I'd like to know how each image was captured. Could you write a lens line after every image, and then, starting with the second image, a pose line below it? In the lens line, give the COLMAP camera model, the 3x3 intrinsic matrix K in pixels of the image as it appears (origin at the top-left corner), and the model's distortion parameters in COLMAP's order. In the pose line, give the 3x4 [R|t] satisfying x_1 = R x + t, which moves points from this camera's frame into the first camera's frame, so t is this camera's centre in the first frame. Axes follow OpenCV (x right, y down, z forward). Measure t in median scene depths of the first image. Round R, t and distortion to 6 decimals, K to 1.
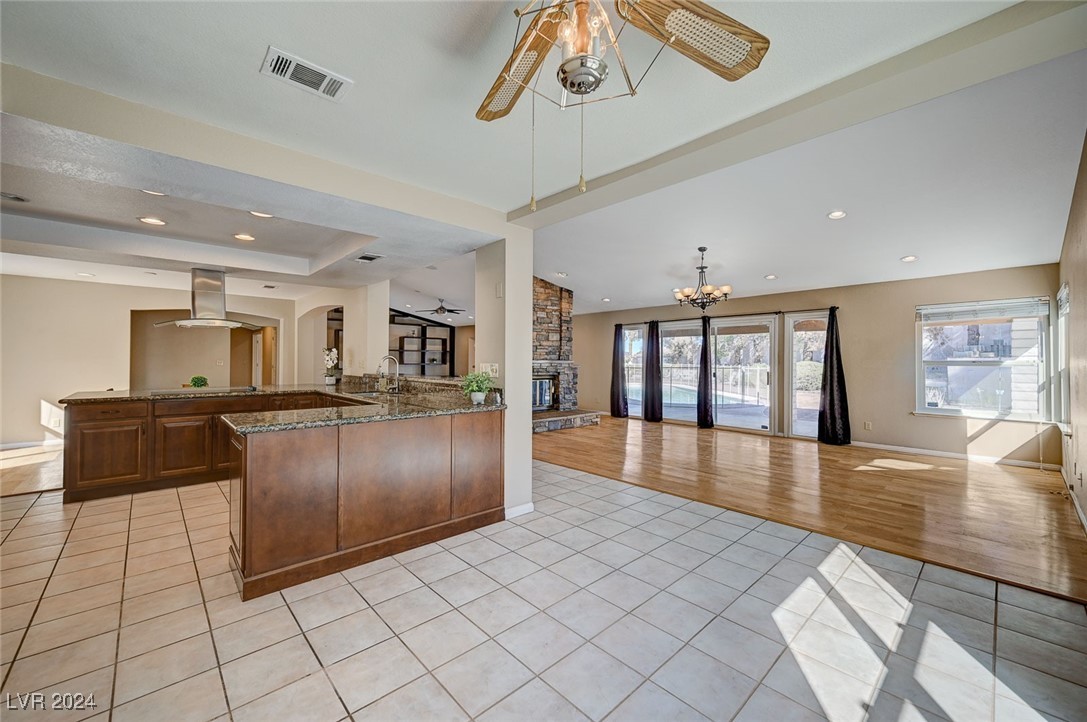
lens RADIAL K [[429.2, 0, 541.0], [0, 429.2, 359.9], [0, 0, 1]] dist [0.002994, 0.000166]
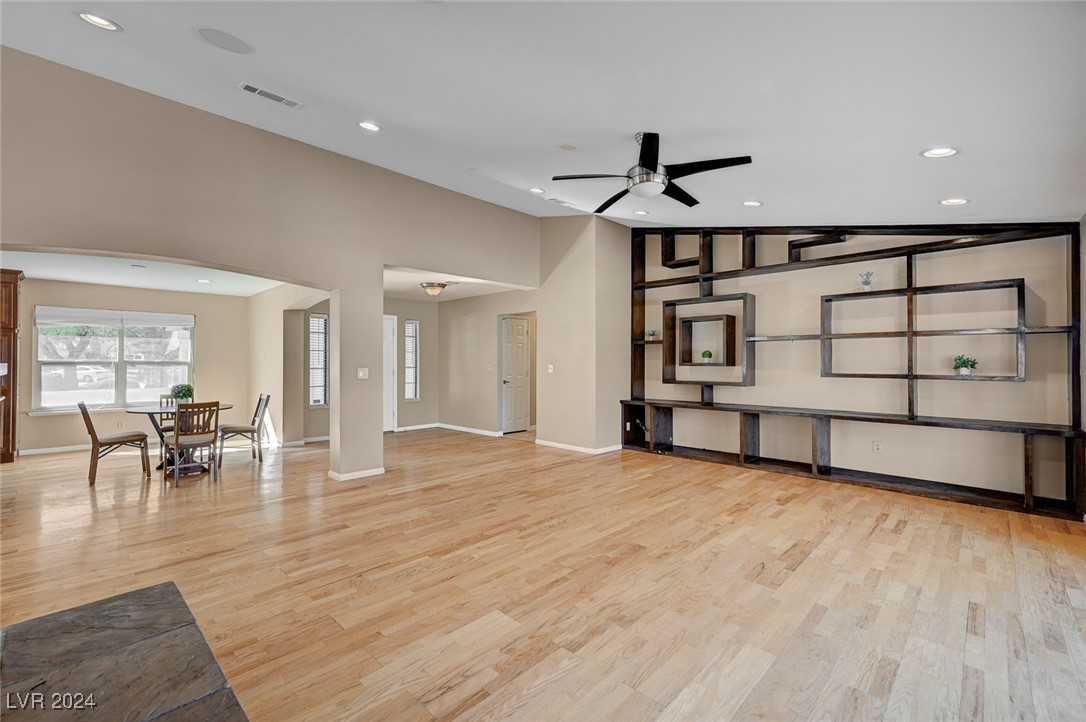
lens RADIAL K [[460.7, 0, 541.3], [0, 460.7, 360.6], [0, 0, 1]] dist [0.002759, 0.000814]
pose [[0.053314, -0.006193, -0.998559, 0.074415], [0.010182, 0.999932, -0.005658, -0.003282], [0.998526, -0.009865, 0.053373, 1.235294]]
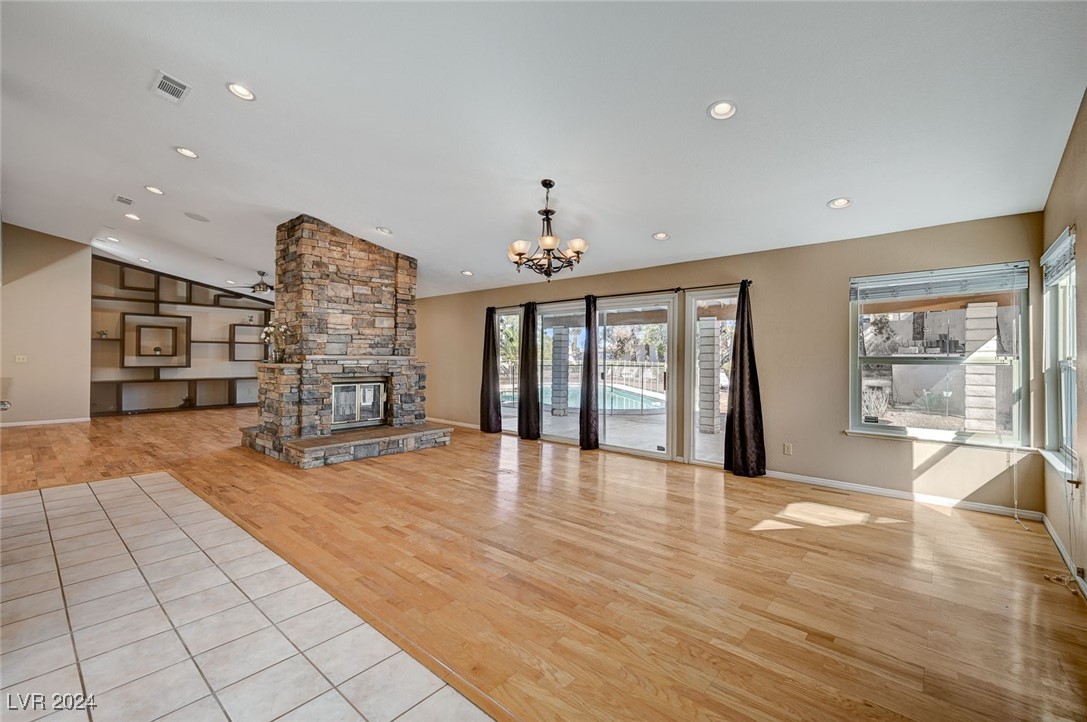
lens RADIAL K [[461.1, 0, 544.1], [0, 461.1, 359.4], [0, 0, 1]] dist [0.002759, 0.000814]
pose [[0.993891, 0.001029, 0.110360, 0.215165], [-0.001844, 0.999972, 0.007285, 0.000981], [-0.110349, -0.007444, 0.993865, 0.225396]]
